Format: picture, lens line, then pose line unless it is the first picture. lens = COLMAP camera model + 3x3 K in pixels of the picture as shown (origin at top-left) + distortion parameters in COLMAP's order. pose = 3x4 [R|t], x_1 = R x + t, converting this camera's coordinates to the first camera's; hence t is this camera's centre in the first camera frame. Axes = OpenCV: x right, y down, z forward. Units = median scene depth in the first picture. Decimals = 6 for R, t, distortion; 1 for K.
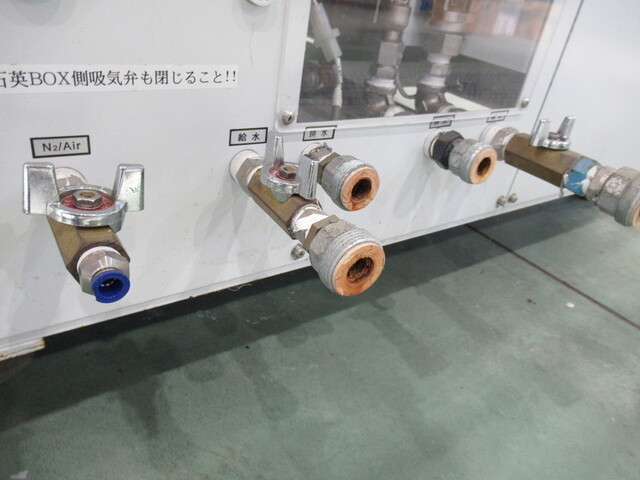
lens RADIAL K [[477.7, 0, 321.8], [0, 477.7, 238.3], [0, 0, 1]] dist [0.013869, -0.003629]
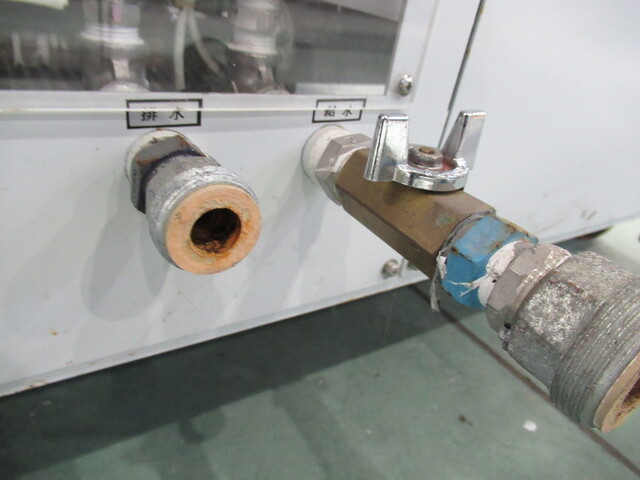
lens RADIAL K [[477.7, 0, 318.1], [0, 477.7, 242.1], [0, 0, 1]] dist [0.013869, -0.003629]
pose [[0.998896, 0.037384, -0.028460, 0.403283], [-0.037712, 0.999227, -0.011075, -0.131627], [0.028024, 0.012136, 0.999534, 0.585414]]
